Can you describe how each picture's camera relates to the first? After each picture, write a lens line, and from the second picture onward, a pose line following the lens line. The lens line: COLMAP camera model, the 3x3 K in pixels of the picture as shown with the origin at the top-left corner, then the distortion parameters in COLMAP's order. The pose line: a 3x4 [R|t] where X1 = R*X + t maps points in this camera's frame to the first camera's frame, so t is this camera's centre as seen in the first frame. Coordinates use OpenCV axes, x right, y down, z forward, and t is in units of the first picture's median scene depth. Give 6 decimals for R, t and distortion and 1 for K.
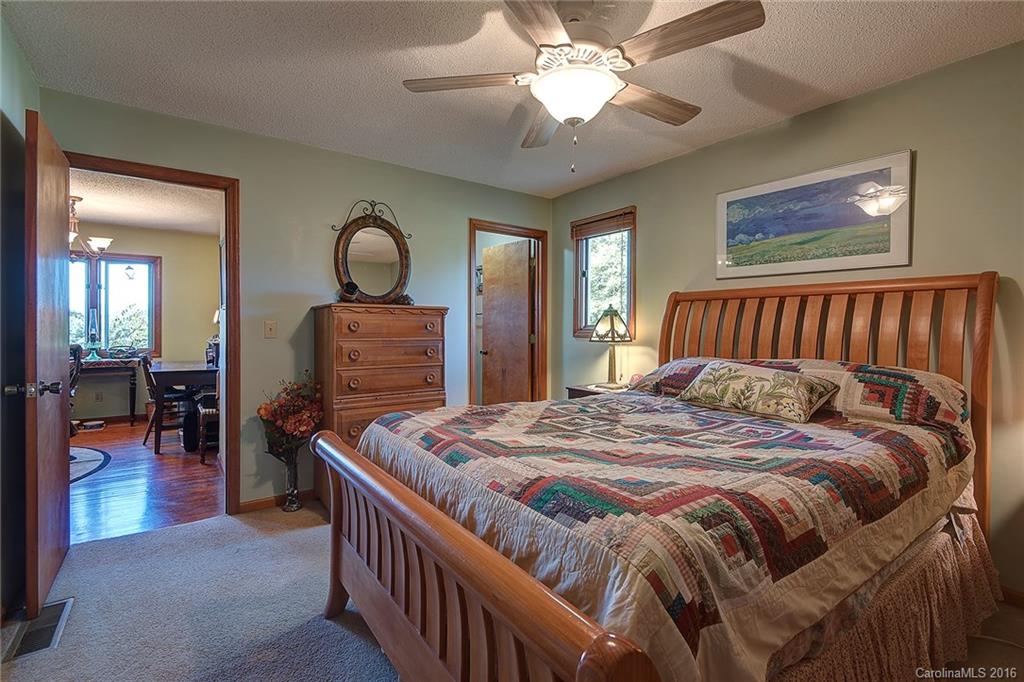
lens RADIAL K [[475.8, 0, 512.8], [0, 475.8, 324.0], [0, 0, 1]] dist [0.000490, -0.000049]
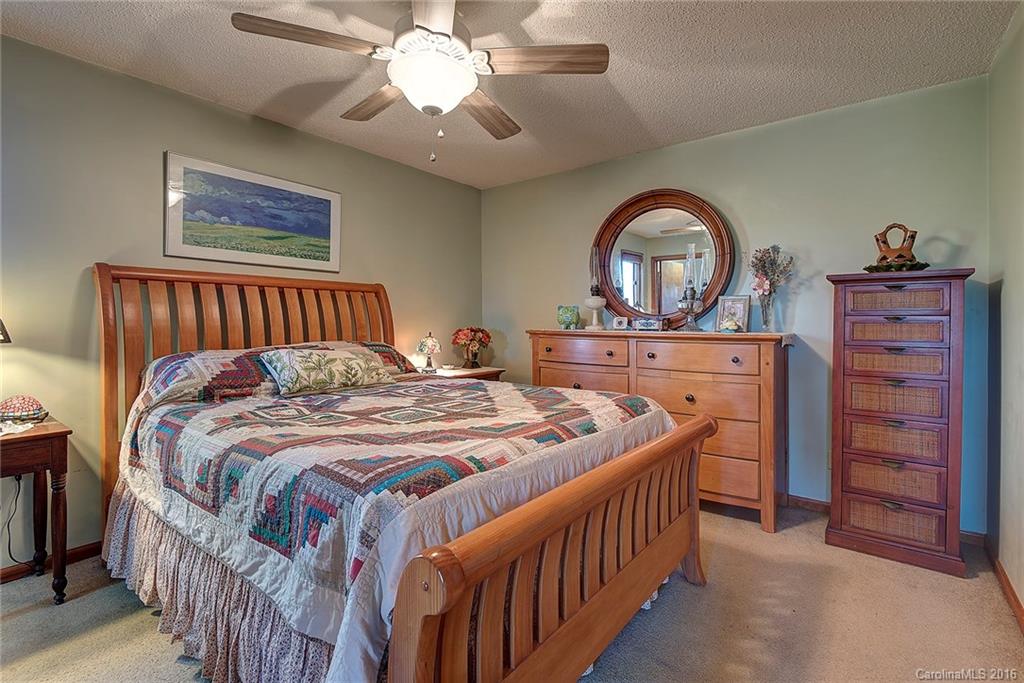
lens RADIAL K [[475.8, 0, 512.8], [0, 475.8, 324.5], [0, 0, 1]] dist [0.000490, -0.000049]
pose [[-0.282245, -0.009937, 0.959291, -0.628695], [-0.002812, 0.999951, 0.009531, 0.015522], [-0.959338, -0.000007, -0.282259, 0.813842]]
